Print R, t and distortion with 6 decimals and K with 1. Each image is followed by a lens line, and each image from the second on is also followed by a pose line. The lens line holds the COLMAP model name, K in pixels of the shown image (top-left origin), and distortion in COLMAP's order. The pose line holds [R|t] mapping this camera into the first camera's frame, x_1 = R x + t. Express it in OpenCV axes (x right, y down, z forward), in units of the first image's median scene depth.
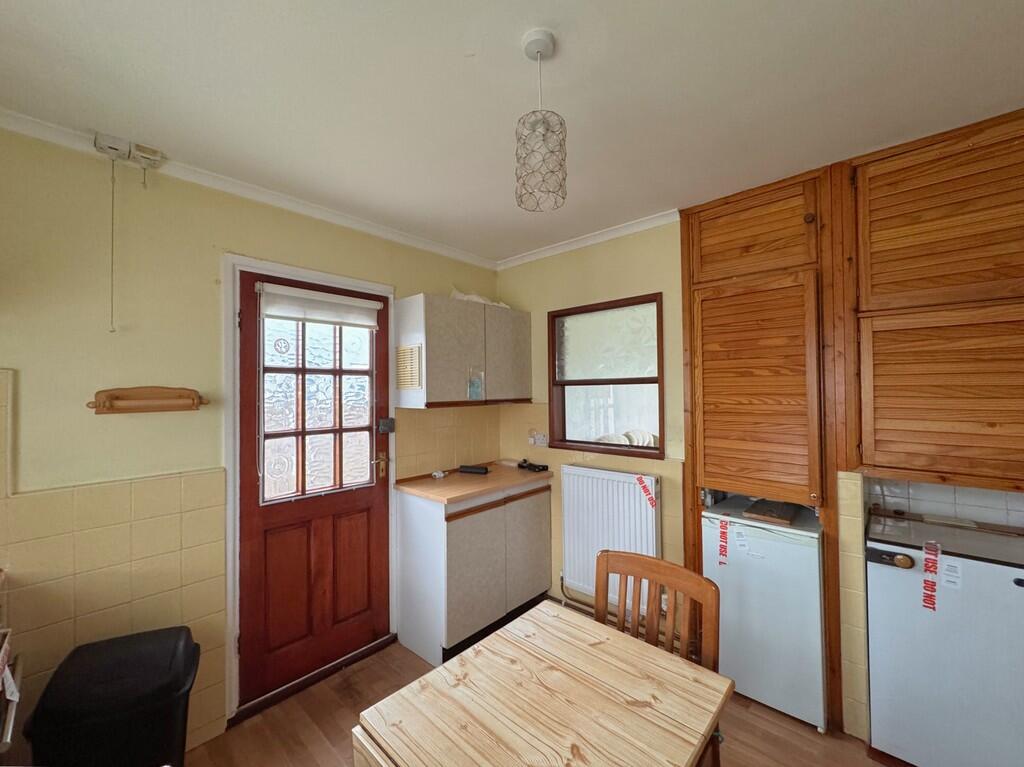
lens RADIAL K [[420.6, 0, 506.4], [0, 420.6, 384.4], [0, 0, 1]] dist [-0.002538, 0.000252]
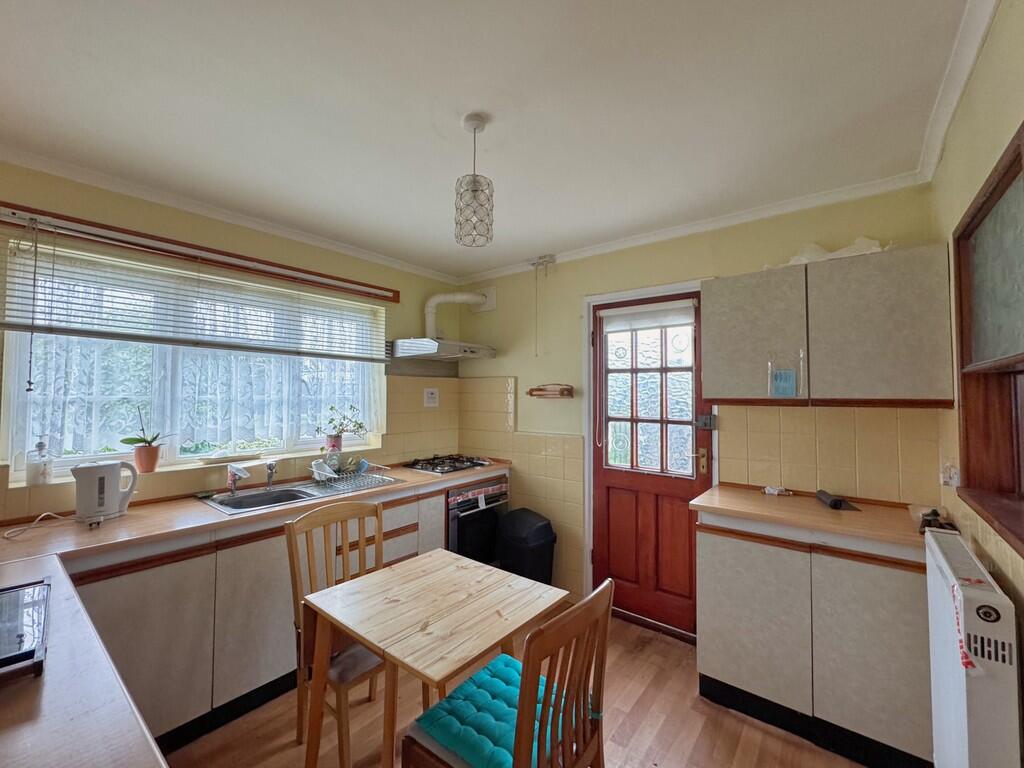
lens RADIAL K [[420.6, 0, 506.8], [0, 420.6, 382.6], [0, 0, 1]] dist [-0.002538, 0.000252]
pose [[0.060053, -0.014225, -0.998094, 0.781100], [0.009508, 0.999861, -0.013678, 0.018221], [0.998150, -0.008668, 0.060180, 0.568377]]
